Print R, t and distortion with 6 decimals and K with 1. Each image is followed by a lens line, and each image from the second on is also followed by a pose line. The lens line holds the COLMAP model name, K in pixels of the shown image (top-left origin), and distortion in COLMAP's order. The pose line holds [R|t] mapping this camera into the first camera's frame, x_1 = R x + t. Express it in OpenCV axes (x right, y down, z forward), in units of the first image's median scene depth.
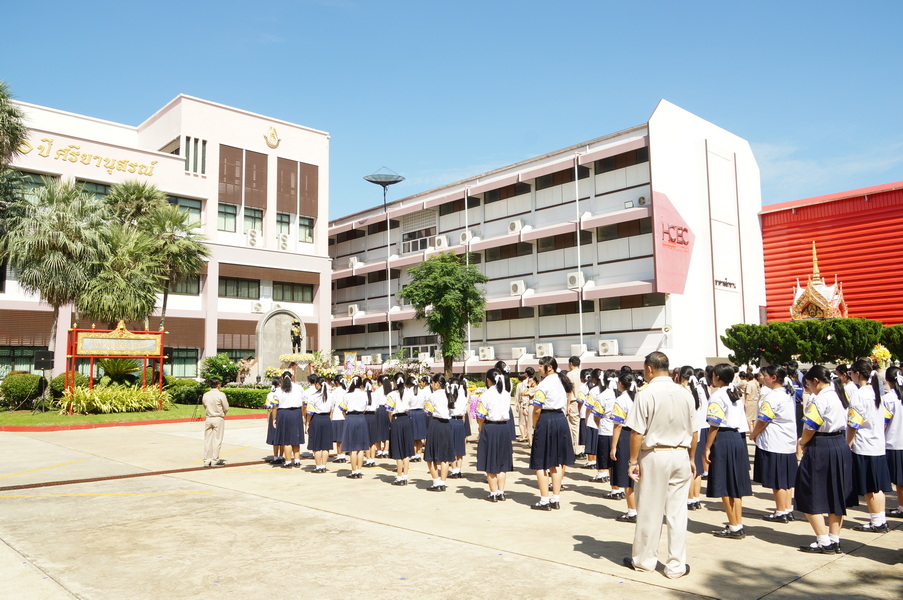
lens RADIAL K [[675.0, 0, 449.8], [0, 675.0, 299.7], [0, 0, 1]] dist [-0.003008, 0.007724]
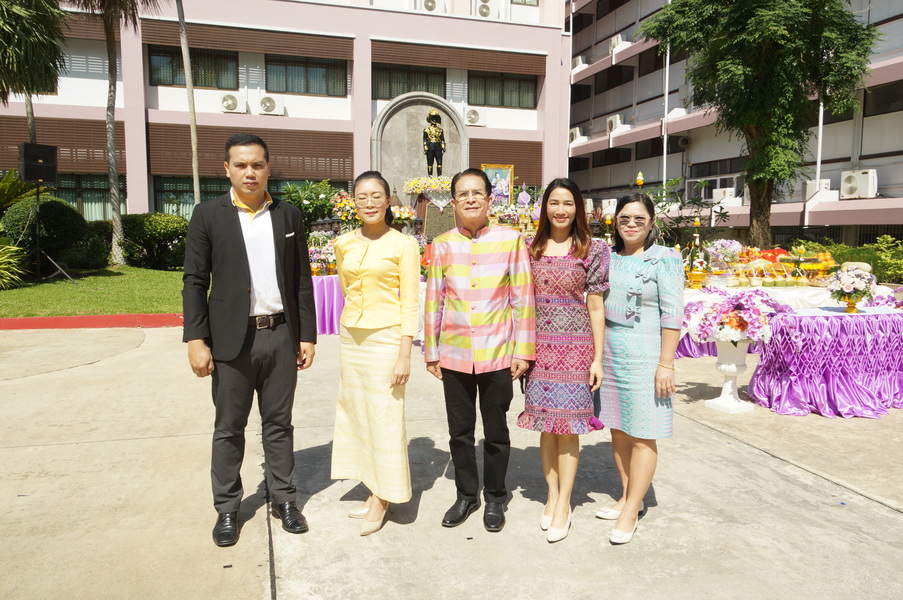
lens RADIAL K [[675.0, 0, 456.4], [0, 675.0, 308.1], [0, 0, 1]] dist [-0.003008, 0.007724]
pose [[0.895403, 0.068390, -0.439974, 0.015544], [0.028747, 0.977192, 0.210401, 0.054032], [0.444328, -0.201042, 0.873015, 0.423942]]
